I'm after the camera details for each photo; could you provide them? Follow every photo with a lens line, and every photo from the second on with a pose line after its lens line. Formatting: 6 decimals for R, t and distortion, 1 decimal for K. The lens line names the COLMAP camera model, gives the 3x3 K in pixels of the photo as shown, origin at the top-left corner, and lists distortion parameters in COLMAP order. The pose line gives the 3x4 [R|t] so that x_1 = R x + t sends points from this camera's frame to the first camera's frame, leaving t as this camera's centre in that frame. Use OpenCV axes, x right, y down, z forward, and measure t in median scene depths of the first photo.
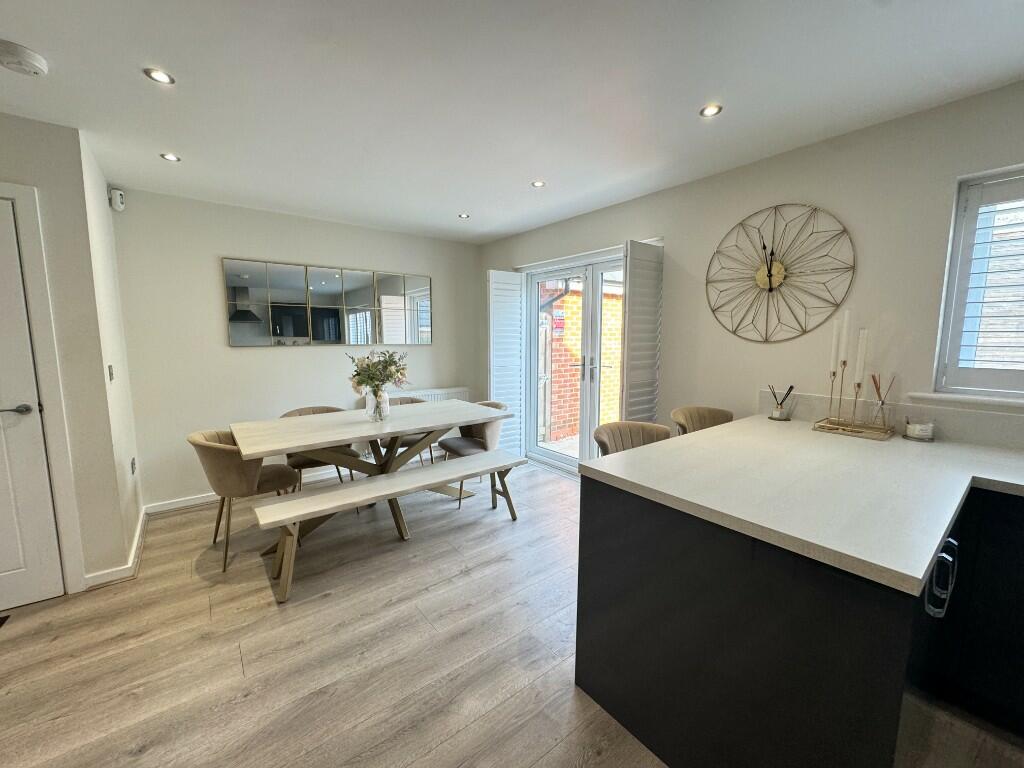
lens RADIAL K [[409.3, 0, 512.0], [0, 409.3, 384.0], [0, 0, 1]] dist [-0.001297, -0.000242]
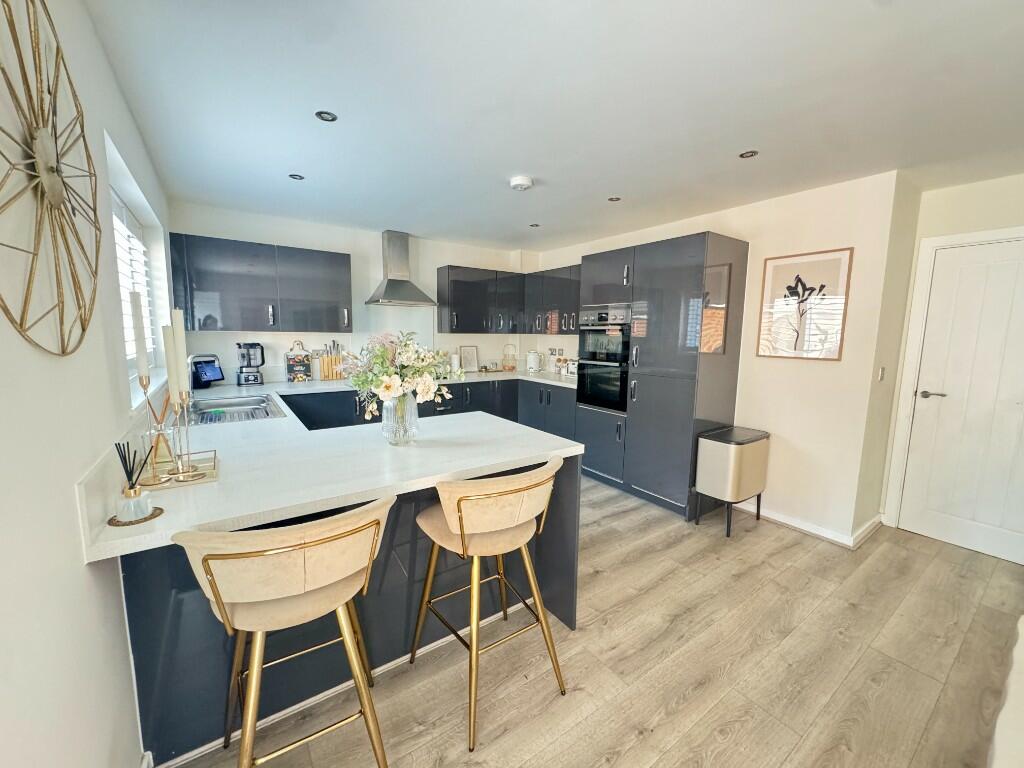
lens RADIAL K [[409.3, 0, 512.0], [0, 409.3, 384.0], [0, 0, 1]] dist [-0.001297, -0.000242]
pose [[-0.998623, -0.022974, 0.047152, 0.232236], [-0.010703, 0.969314, 0.245592, -0.199504], [-0.051347, 0.244750, -0.968226, 1.547261]]
